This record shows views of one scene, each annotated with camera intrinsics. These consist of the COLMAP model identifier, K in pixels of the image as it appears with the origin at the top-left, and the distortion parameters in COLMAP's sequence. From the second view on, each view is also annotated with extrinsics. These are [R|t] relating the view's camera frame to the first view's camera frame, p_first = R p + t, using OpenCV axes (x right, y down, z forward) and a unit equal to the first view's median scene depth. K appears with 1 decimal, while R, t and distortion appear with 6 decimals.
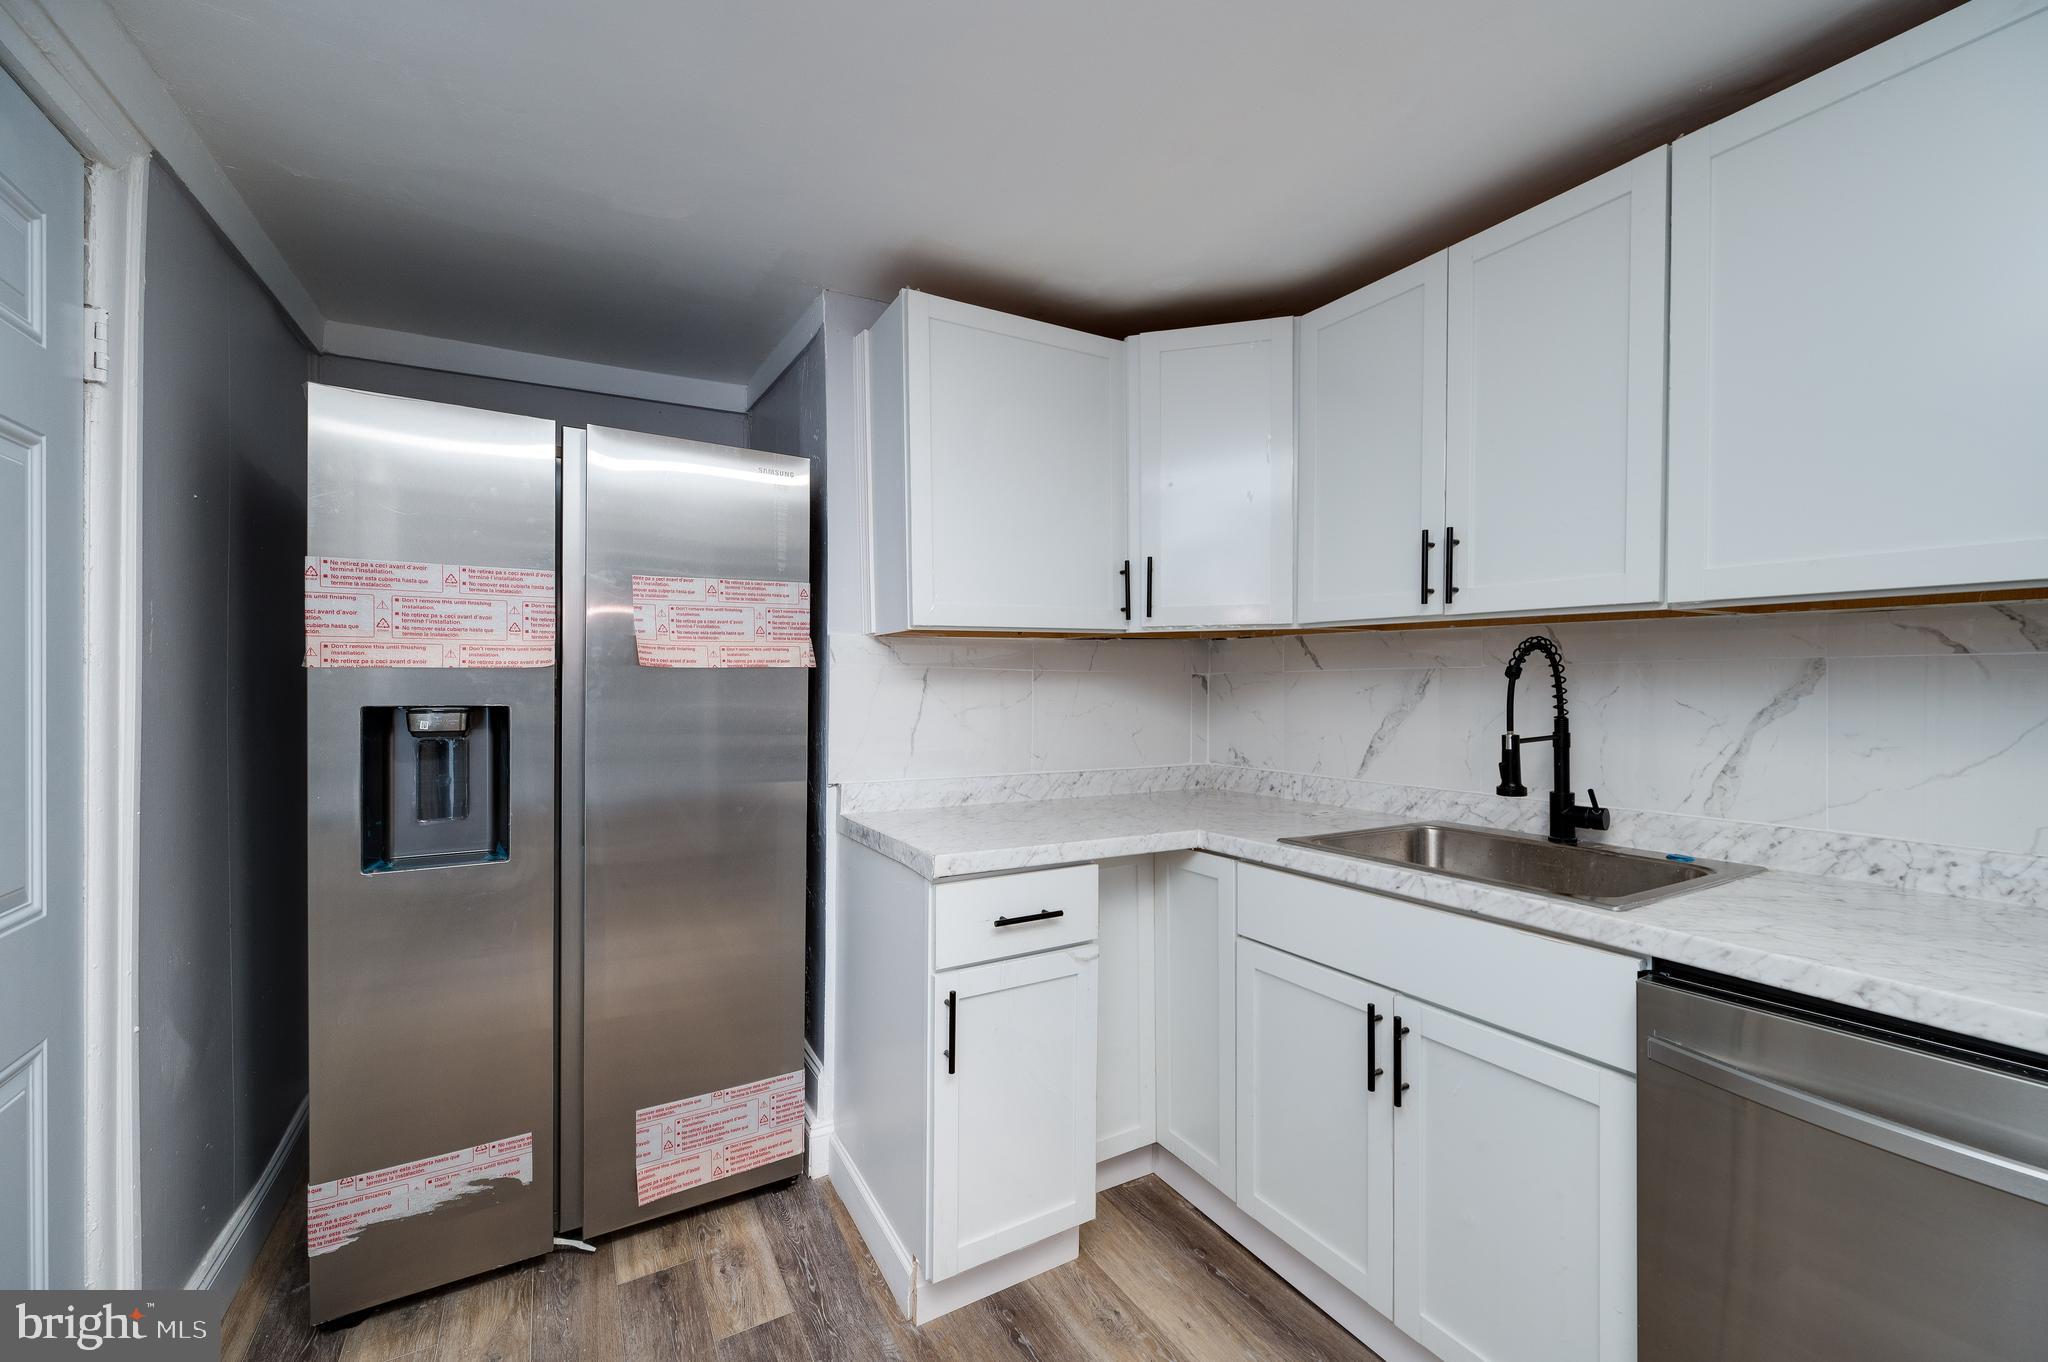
lens RADIAL K [[785.8, 0, 1026.5], [0, 785.8, 691.7], [0, 0, 1]] dist [-0.001174, -0.000067]
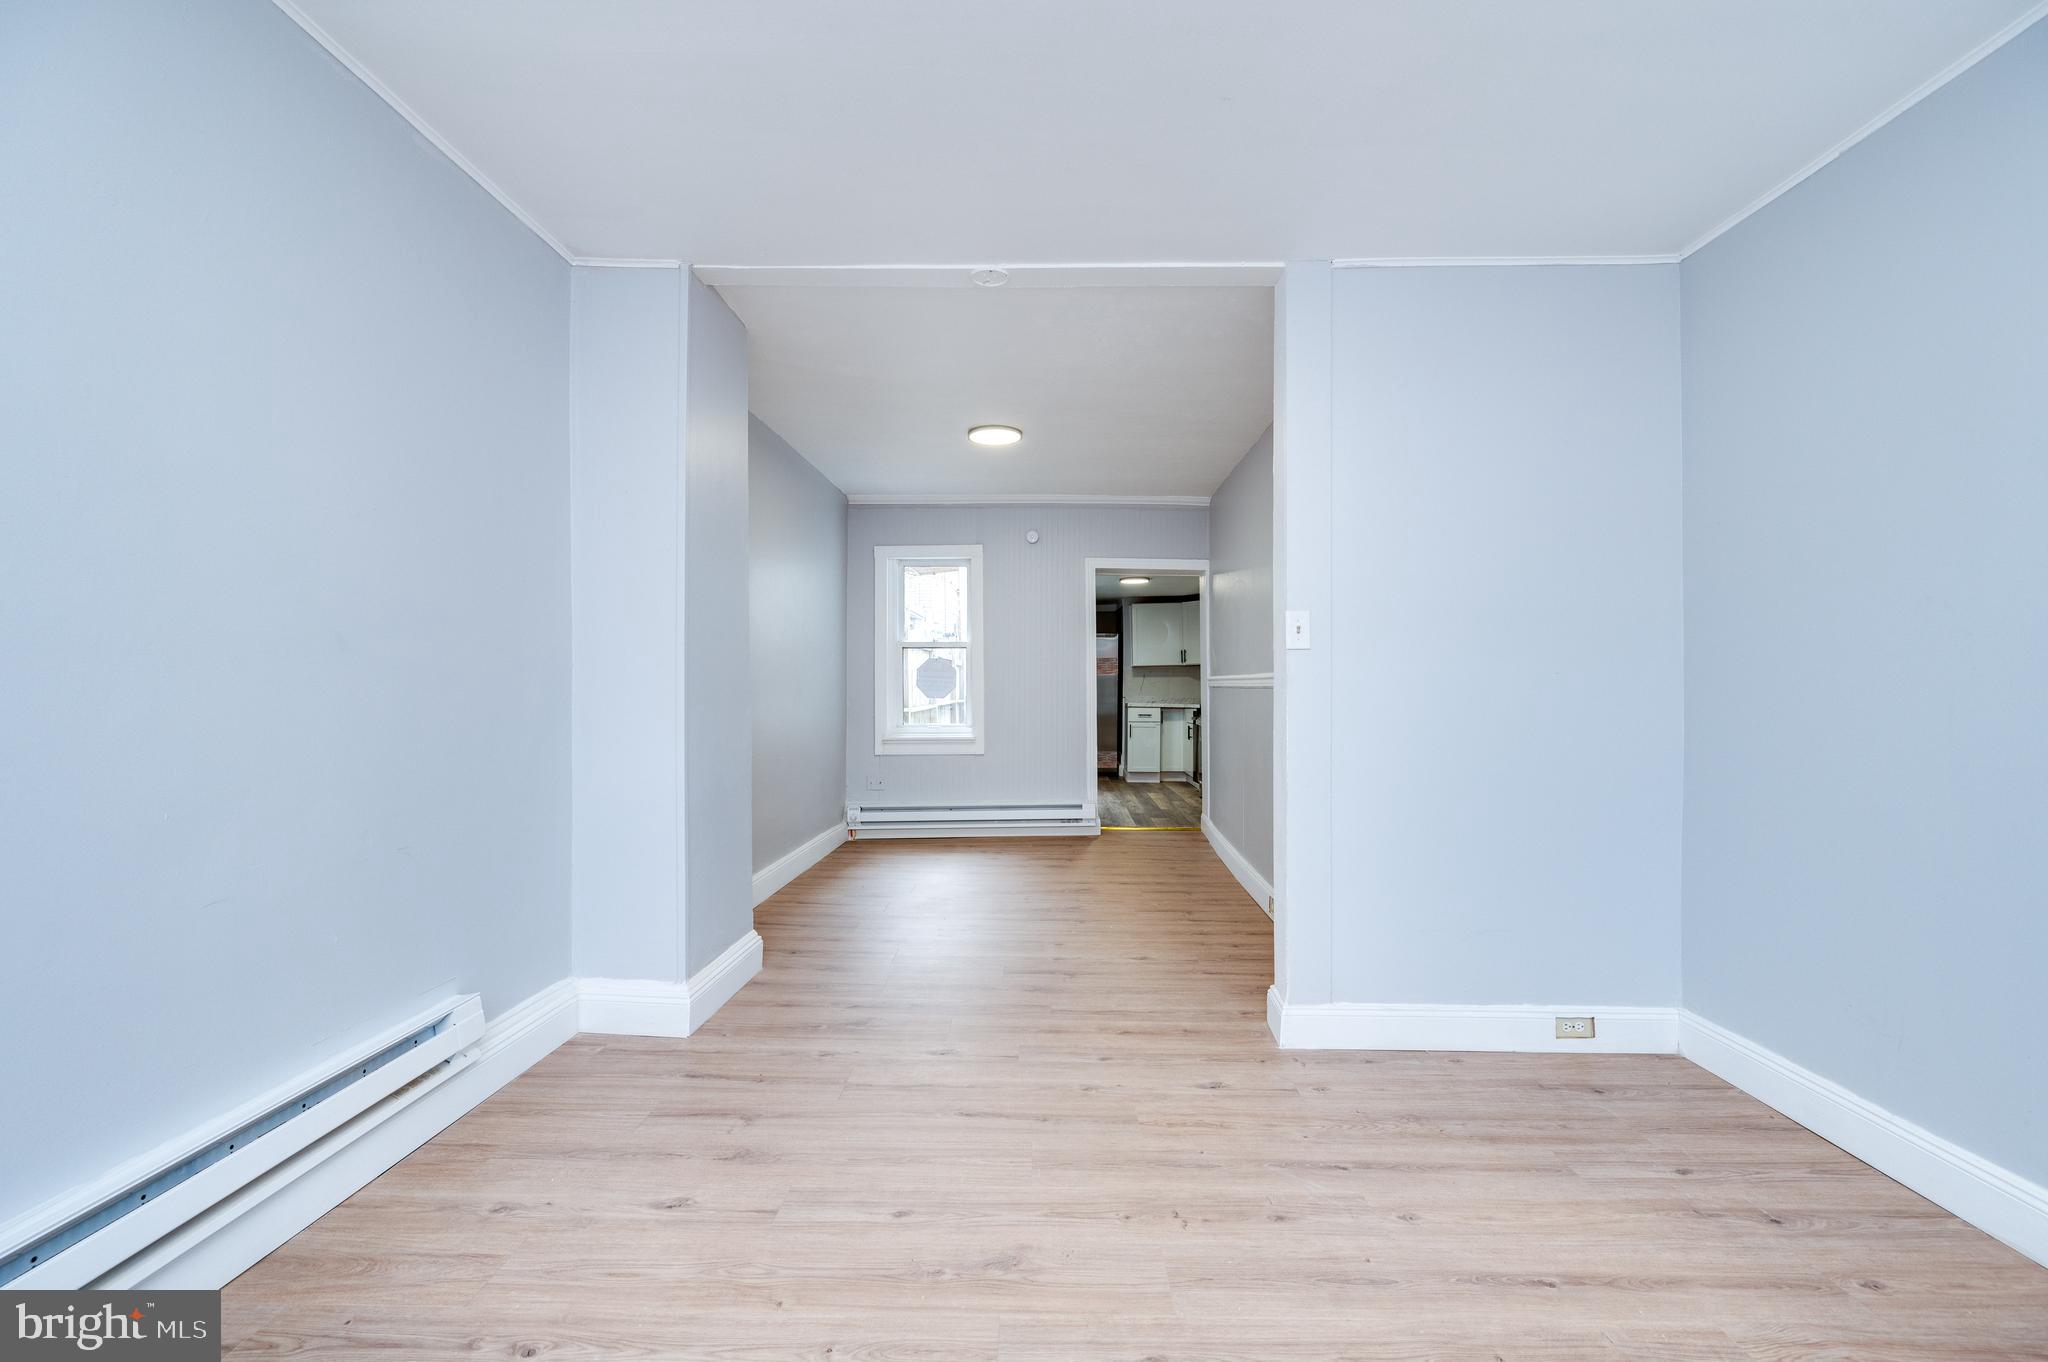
lens RADIAL K [[858.2, 0, 1068.6], [0, 858.2, 685.3], [0, 0, 1]] dist [-0.001641, -0.000465]
pose [[0.864864, -0.012227, -0.501858, 2.657935], [0.003765, 0.999833, -0.017871, 0.164863], [0.501993, 0.013566, 0.864766, -4.738784]]
